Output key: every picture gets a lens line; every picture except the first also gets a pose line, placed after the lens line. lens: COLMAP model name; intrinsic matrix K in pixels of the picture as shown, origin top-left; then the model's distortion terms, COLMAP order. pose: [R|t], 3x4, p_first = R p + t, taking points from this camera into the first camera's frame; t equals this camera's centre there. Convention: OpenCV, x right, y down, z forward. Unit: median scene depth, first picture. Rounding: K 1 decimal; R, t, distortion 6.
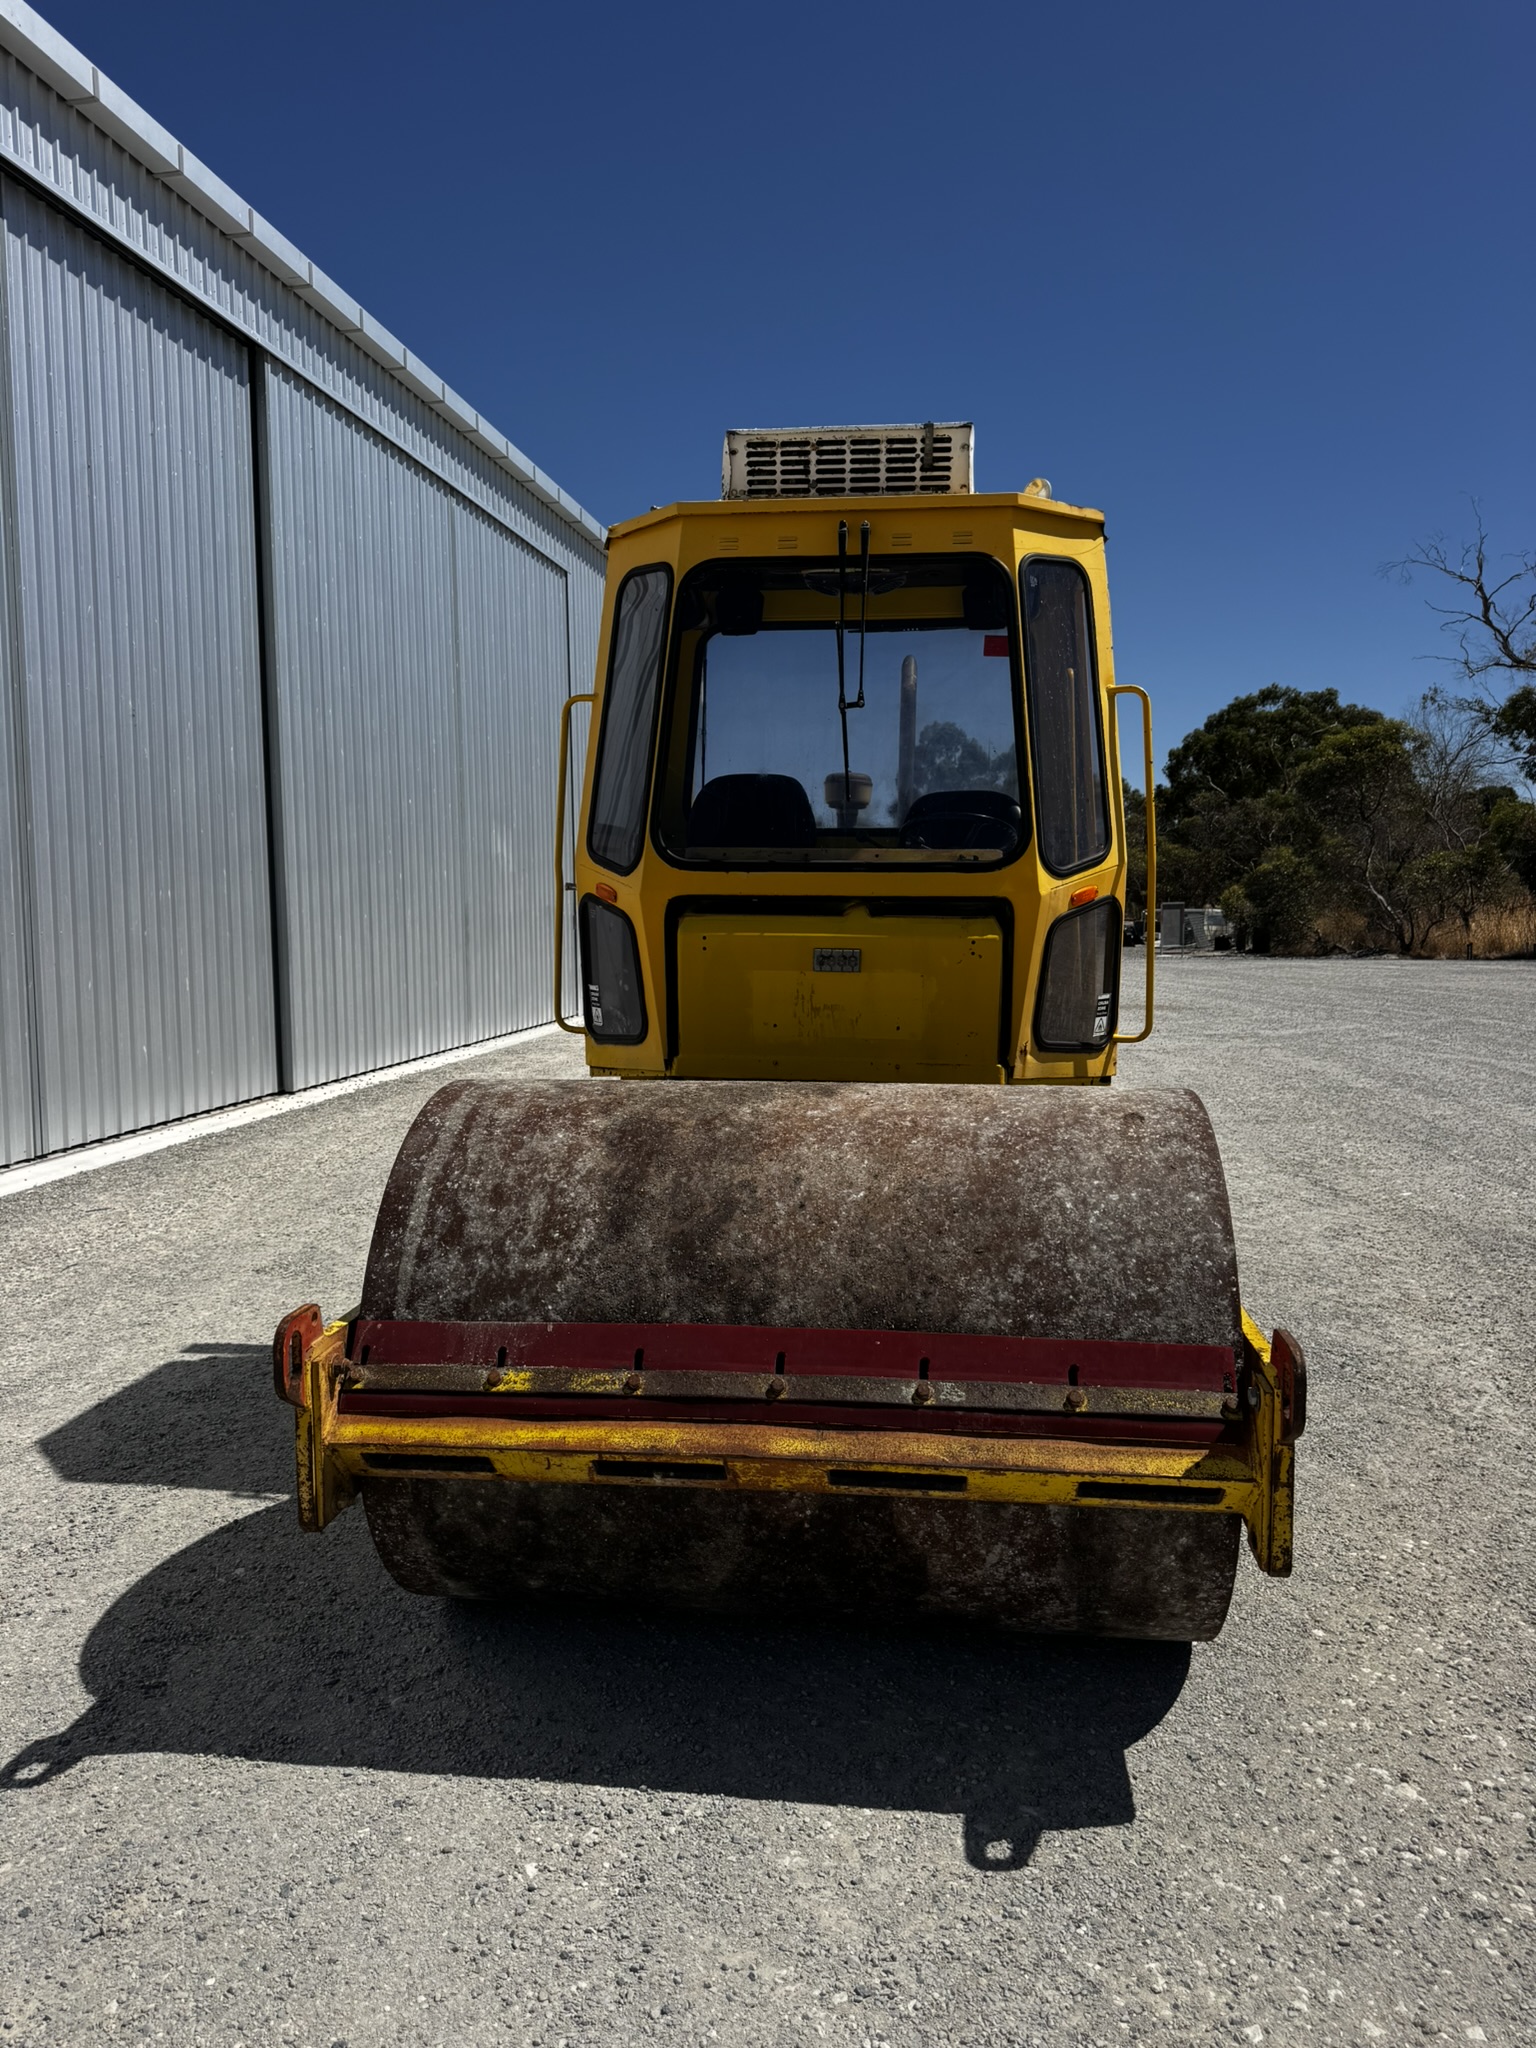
lens RADIAL K [[1465.7, 0, 768.0], [0, 1465.7, 1024.0], [0, 0, 1]] dist [0.015710, -0.002636]
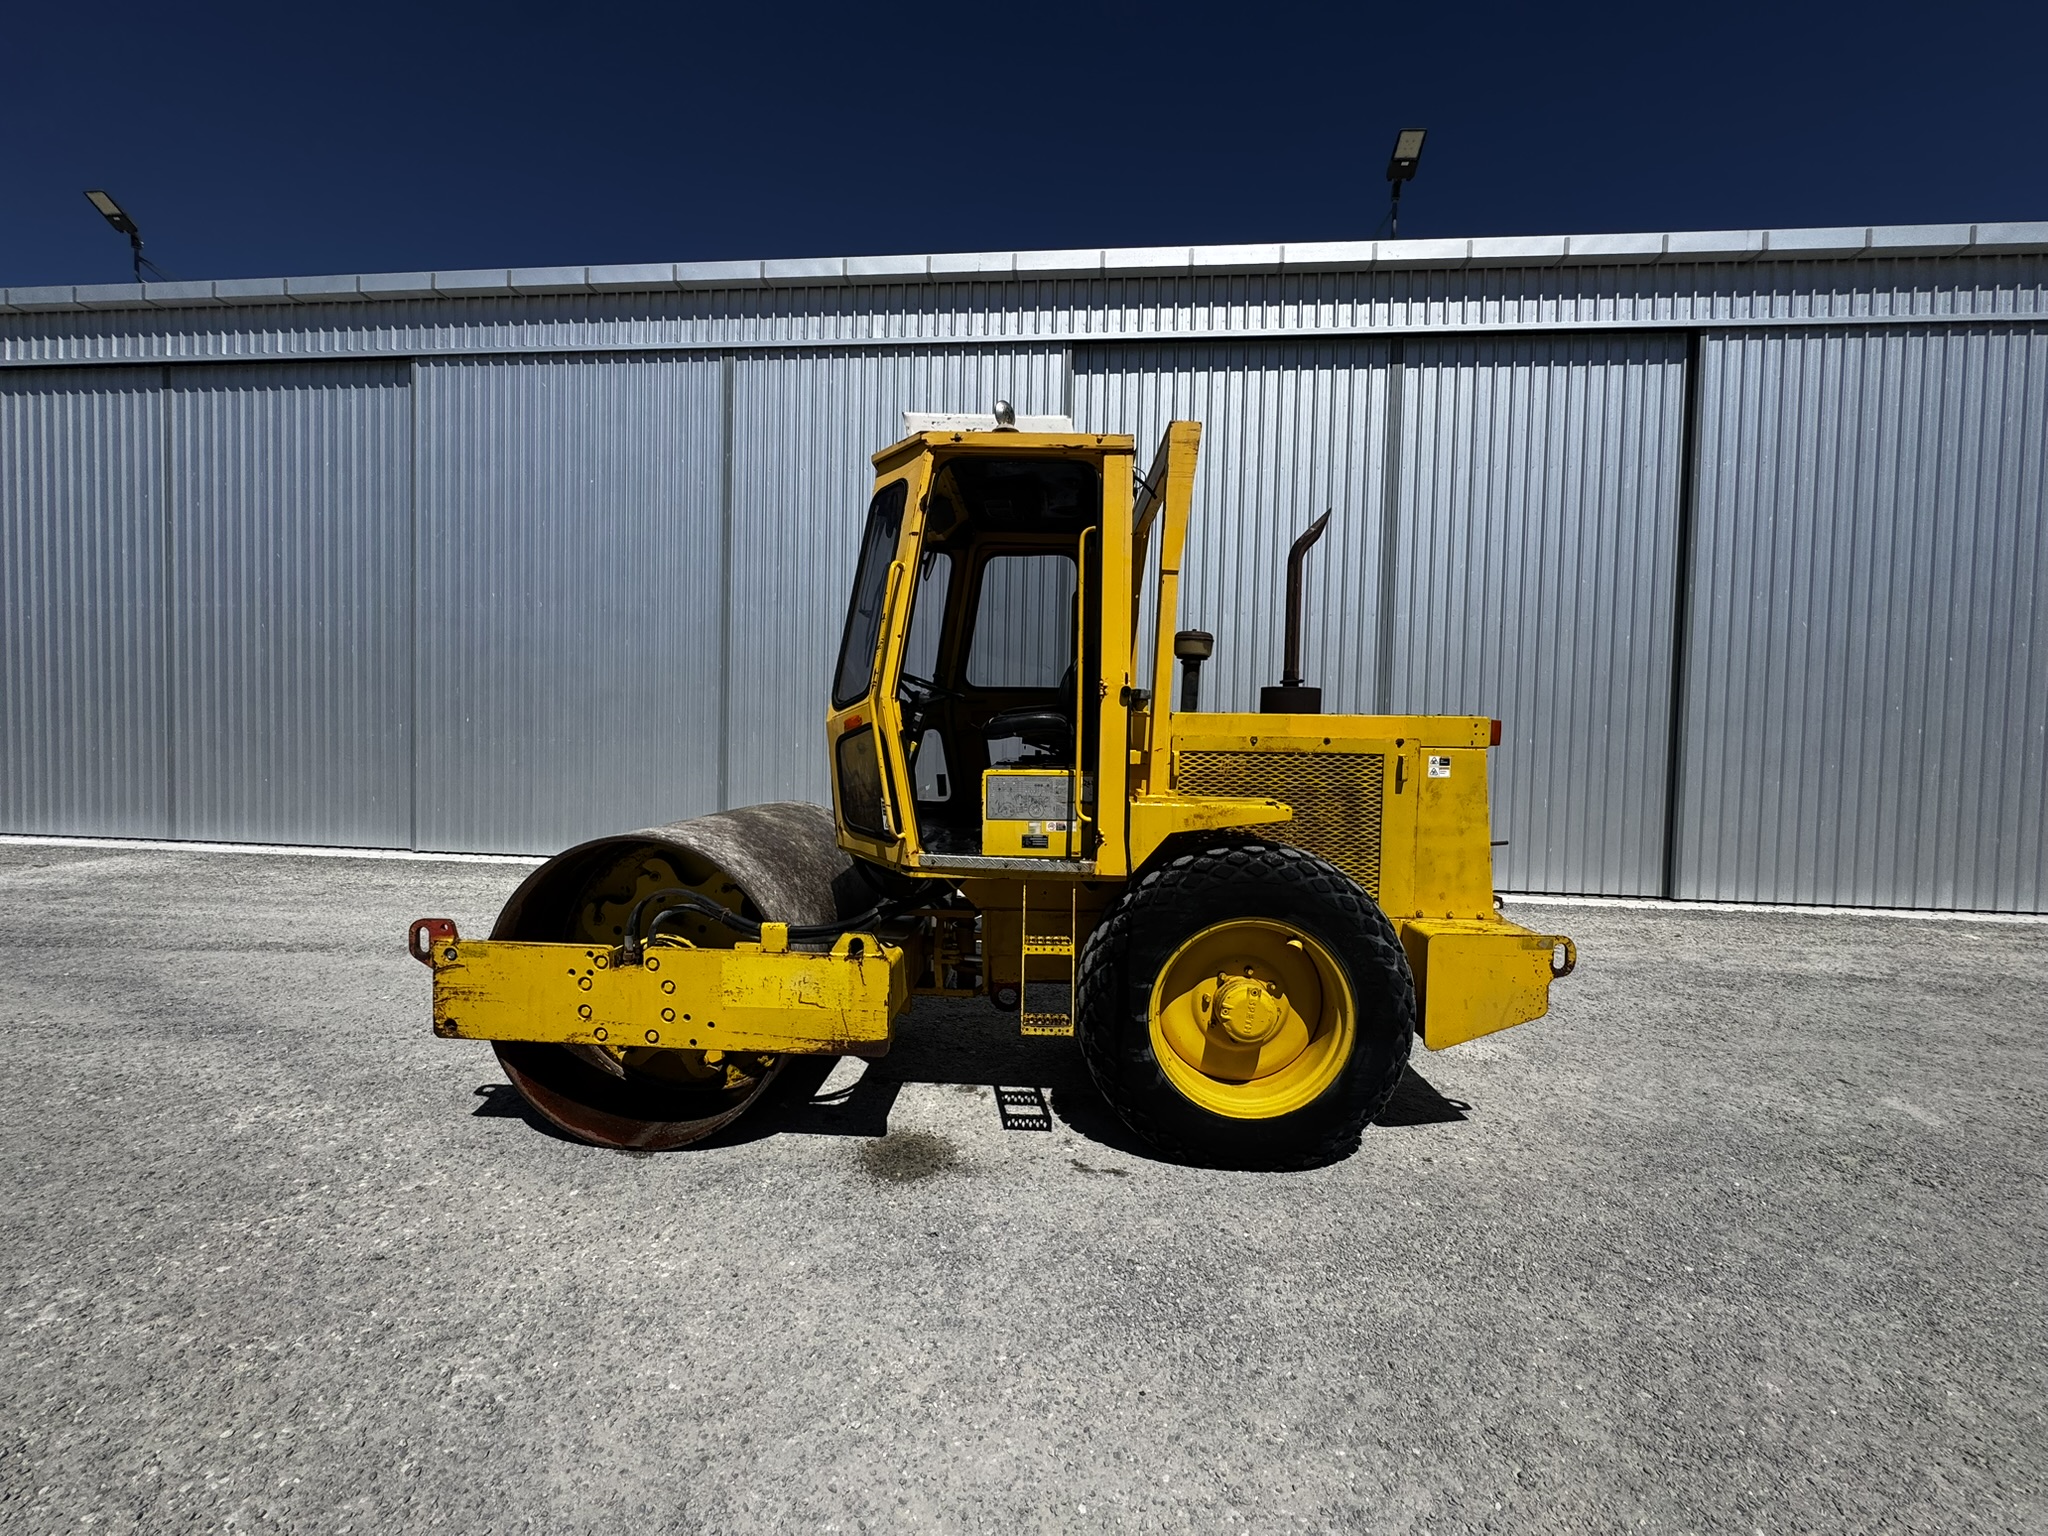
lens RADIAL K [[817.8, 0, 1024.0], [0, 817.8, 768.0], [0, 0, 1]] dist [-0.002334, 0.000201]
pose [[0.047482, 0.044452, -0.997883, 0.963326], [-0.113768, 0.992749, 0.038810, -0.083116], [0.992372, 0.111684, 0.052195, 1.088243]]
